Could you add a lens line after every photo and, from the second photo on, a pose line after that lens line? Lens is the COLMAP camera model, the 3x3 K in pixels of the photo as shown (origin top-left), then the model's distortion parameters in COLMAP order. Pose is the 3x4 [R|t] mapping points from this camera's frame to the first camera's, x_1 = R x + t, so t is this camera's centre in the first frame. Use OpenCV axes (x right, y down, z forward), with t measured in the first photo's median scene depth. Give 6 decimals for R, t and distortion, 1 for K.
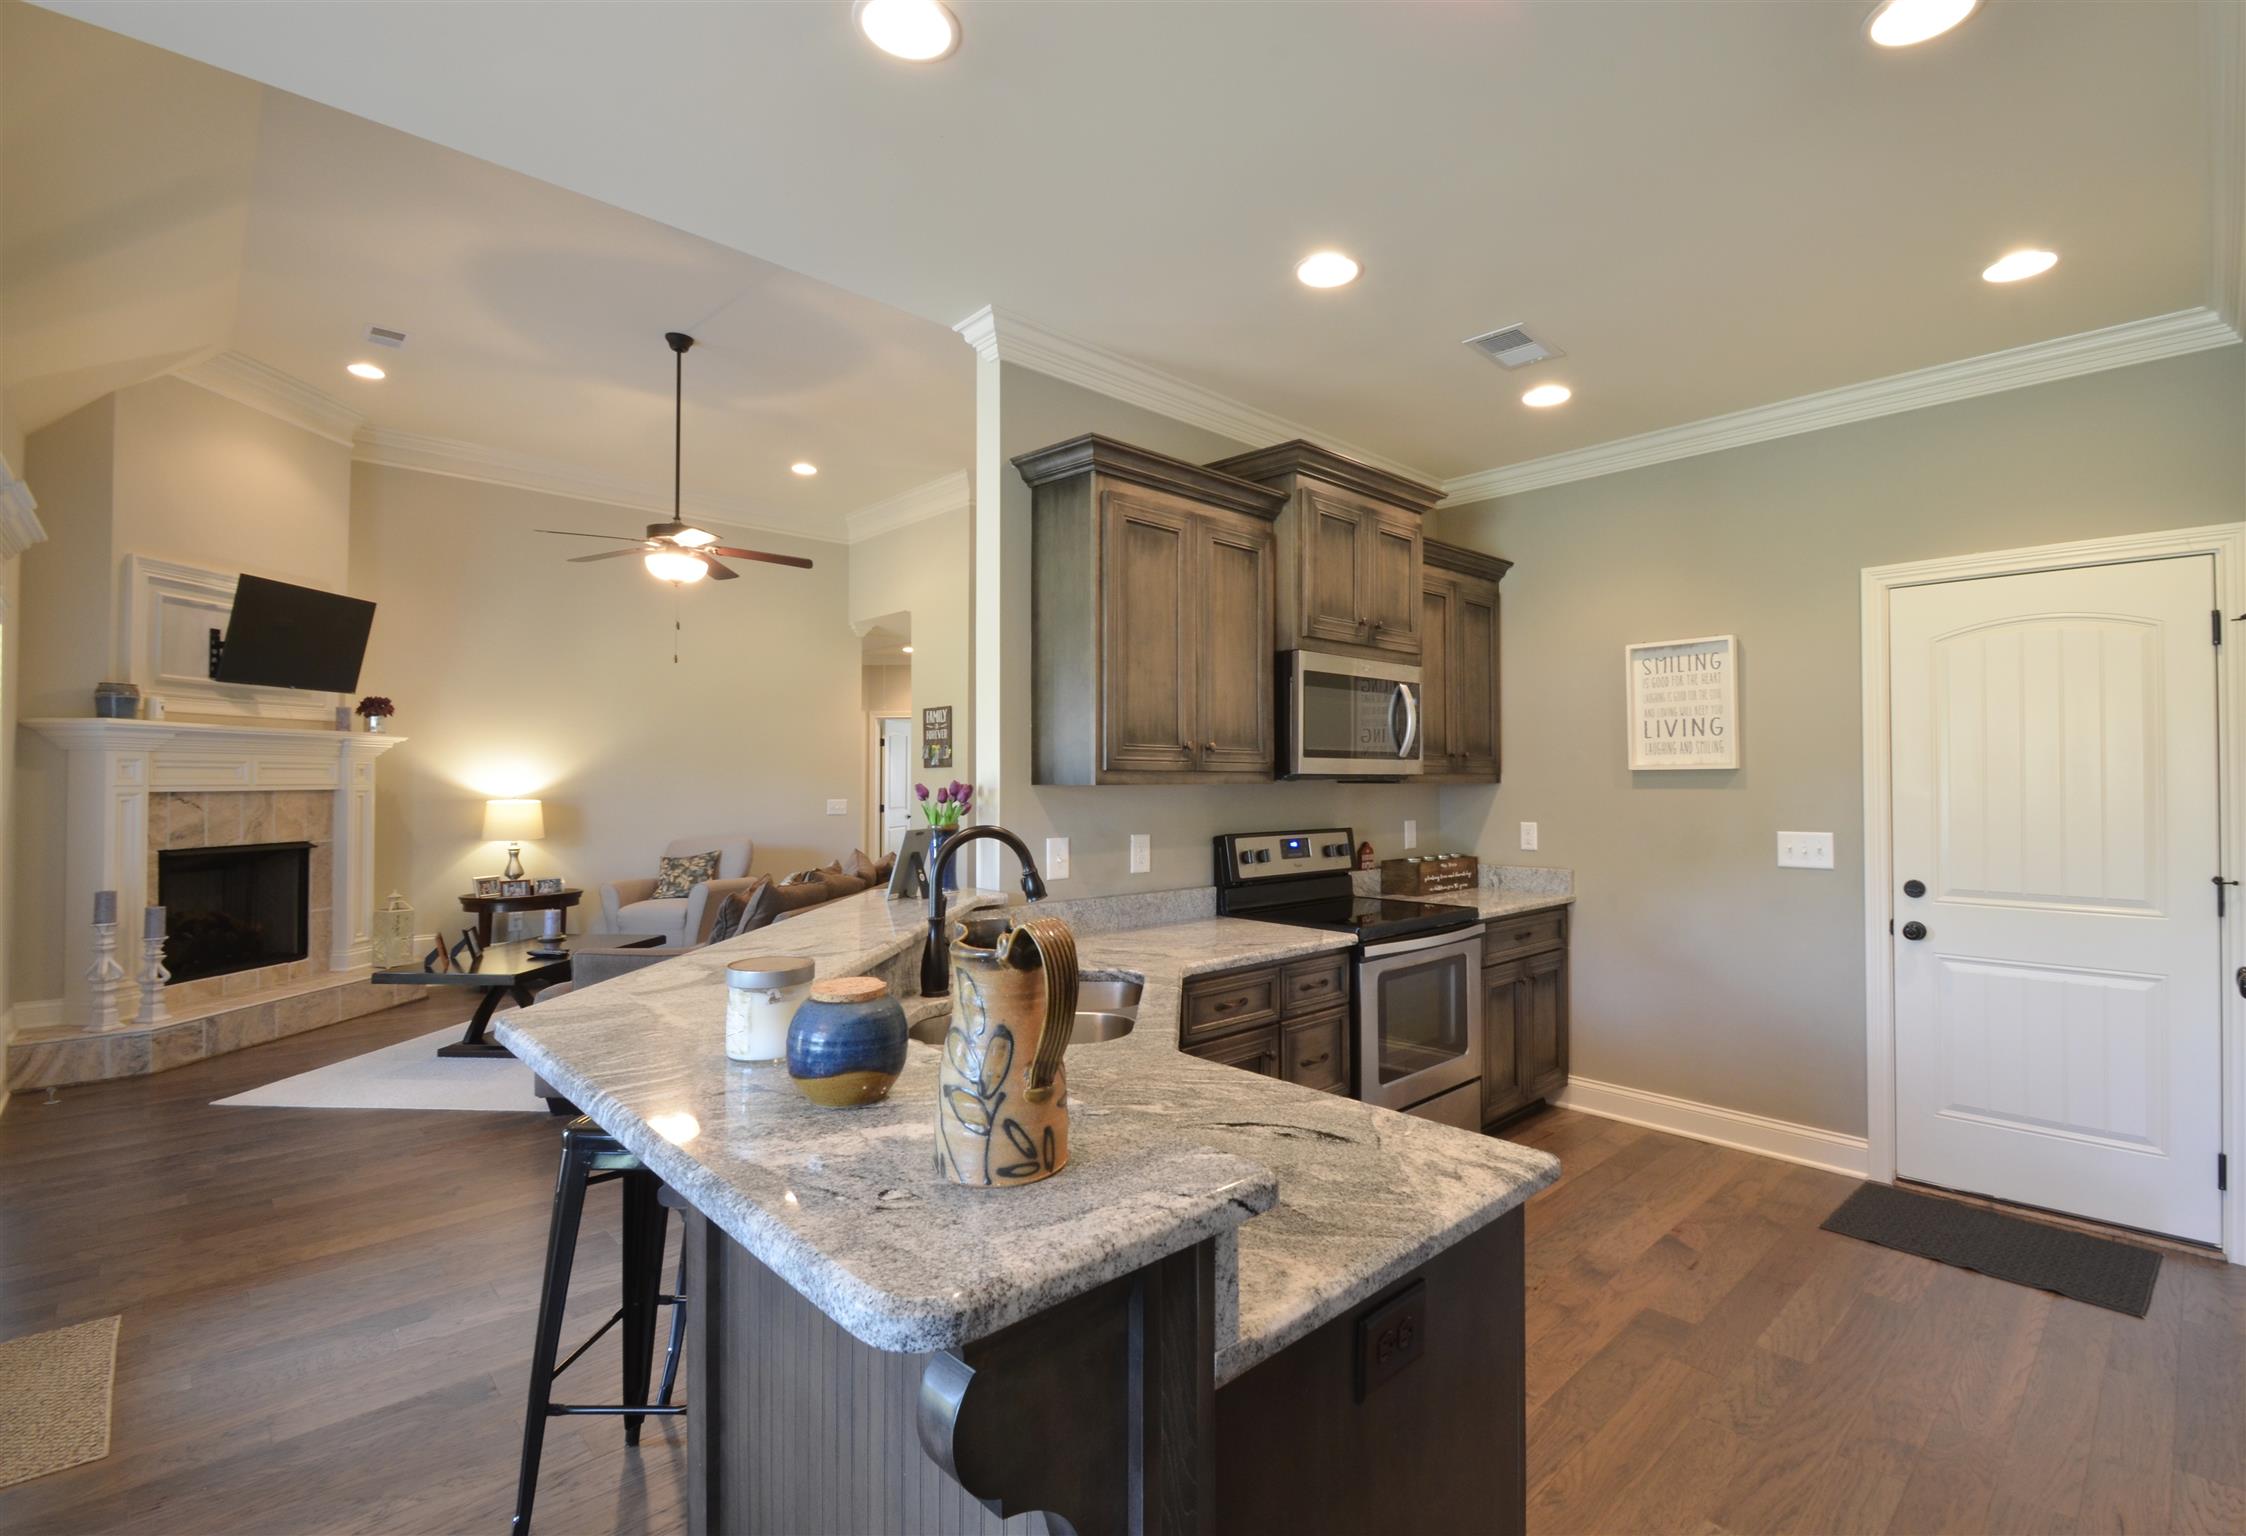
lens RADIAL K [[1023.4, 0, 1219.7], [0, 1023.4, 767.6], [0, 0, 1]] dist [0.000928, -0.000281]
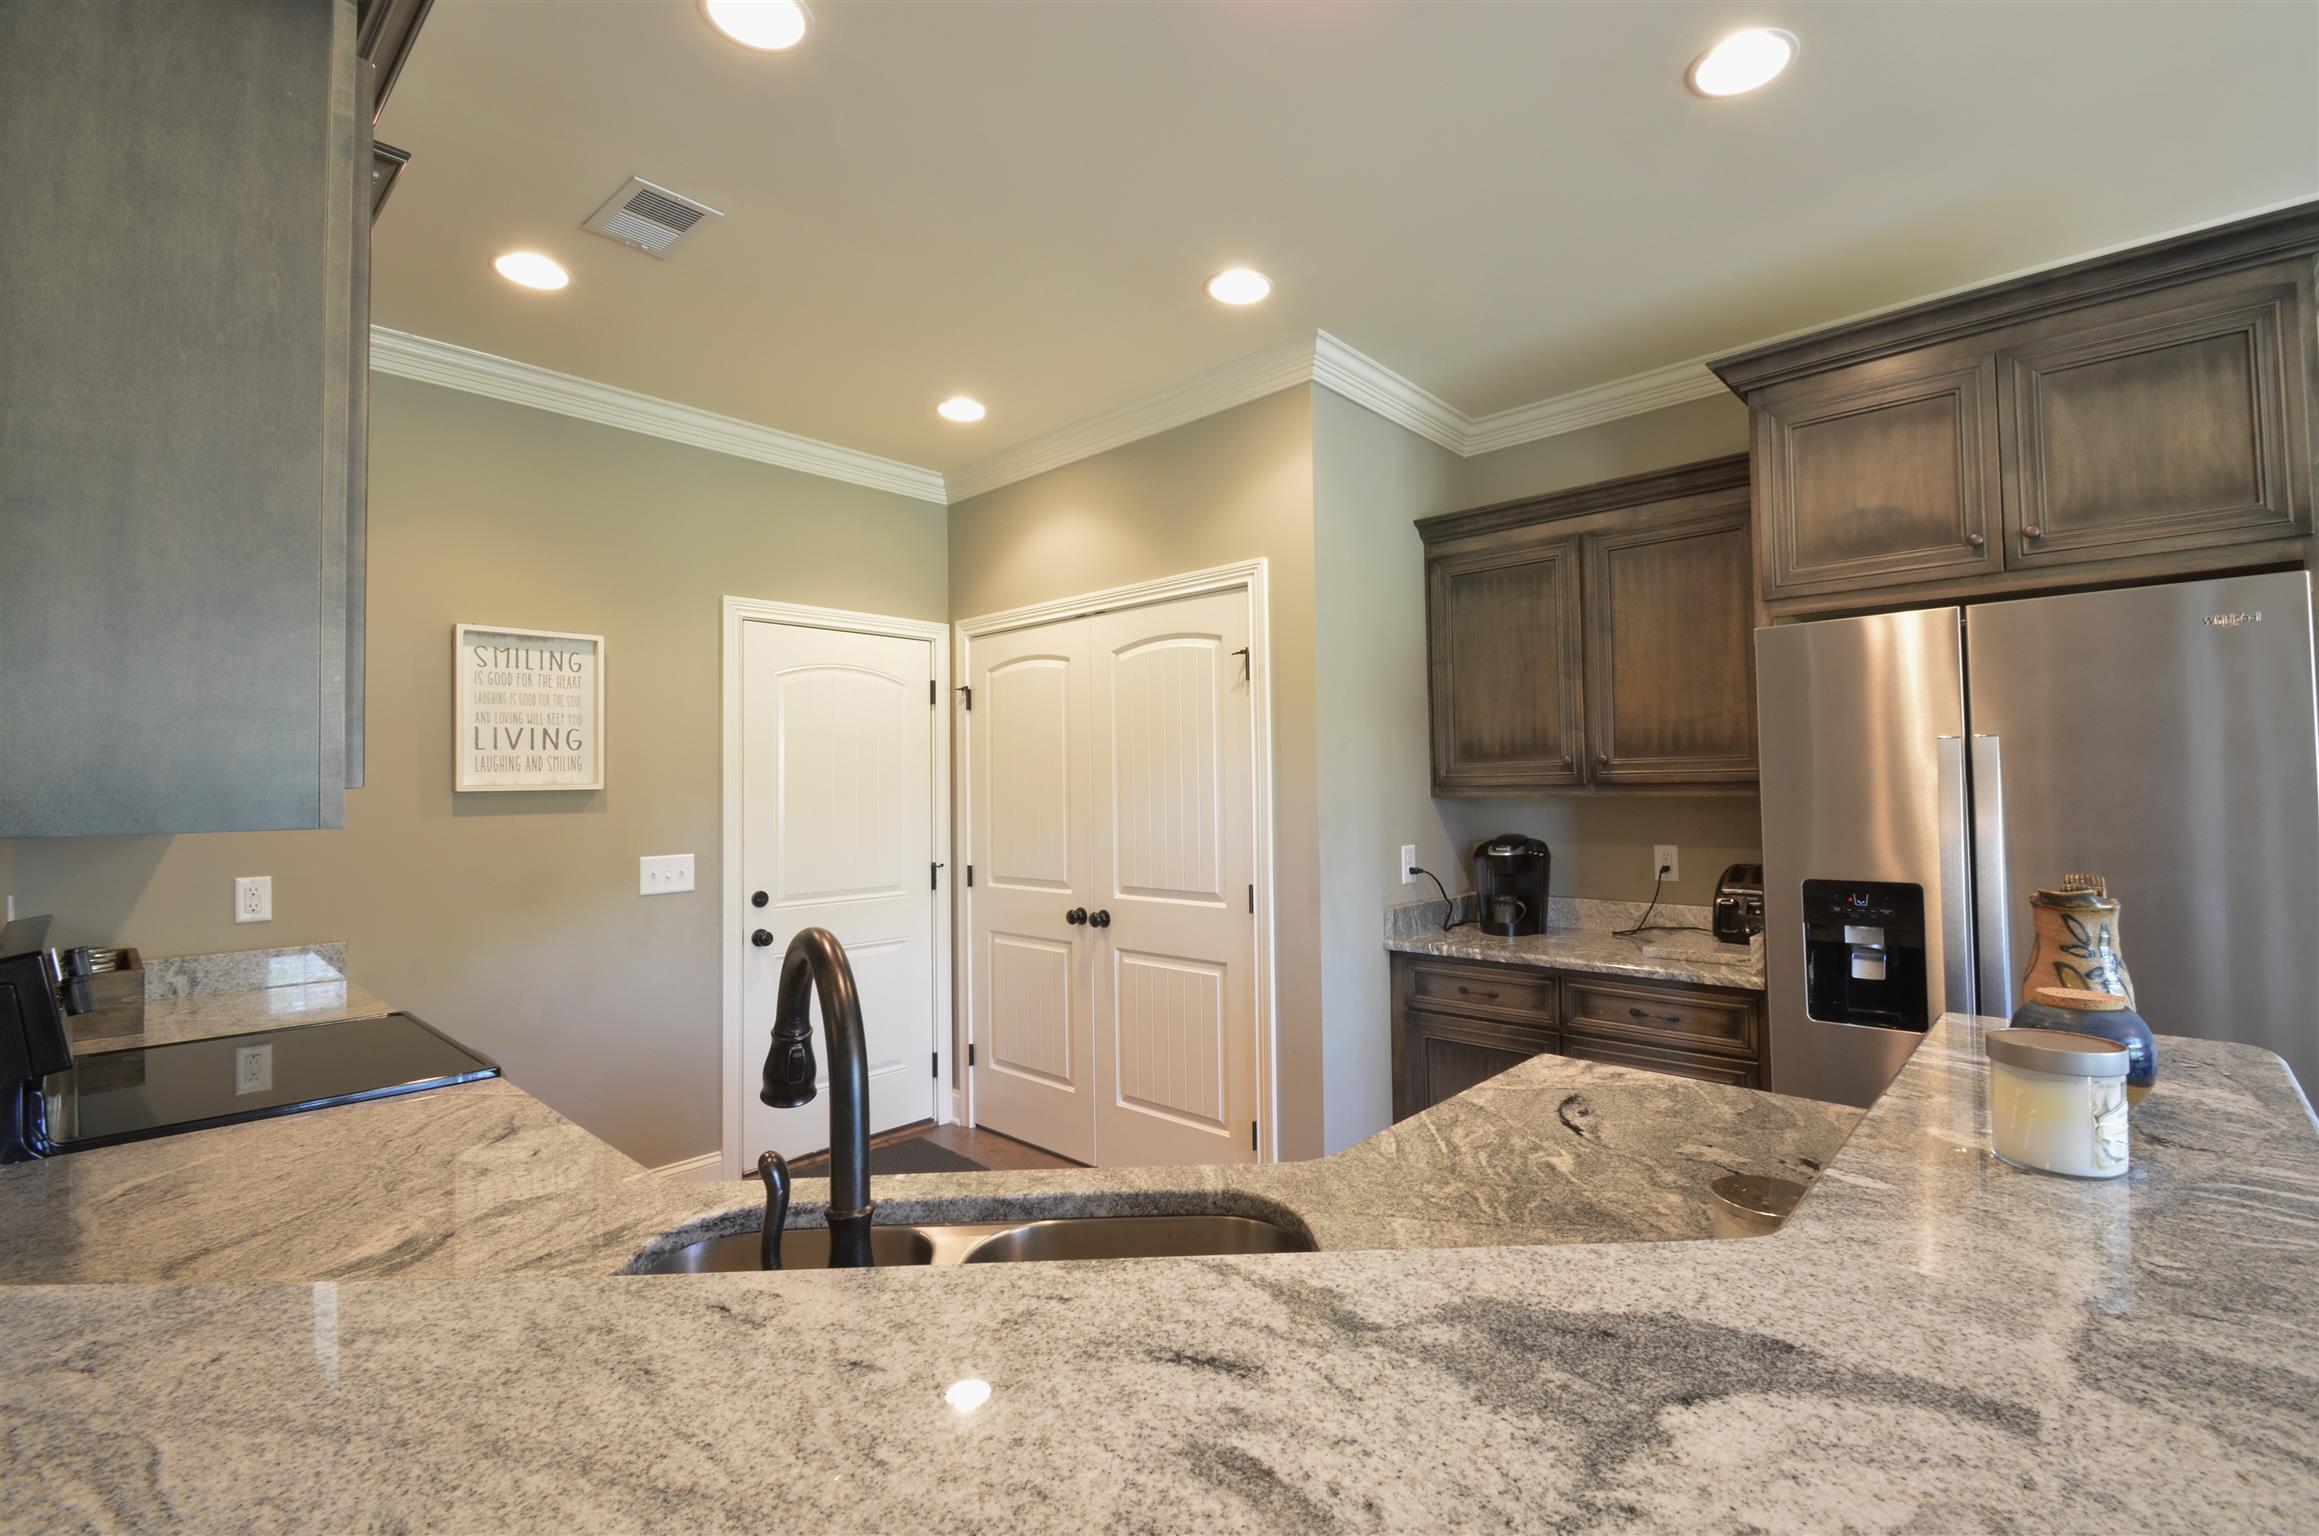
lens RADIAL K [[1024.8, 0, 1159.9], [0, 1024.8, 762.6], [0, 0, 1]] dist [0.001711, -0.001149]
pose [[-0.023699, 0.025489, 0.999394, -0.420755], [0.001645, 0.999675, -0.025457, 0.001564], [-0.999718, 0.001041, -0.023733, 0.594973]]
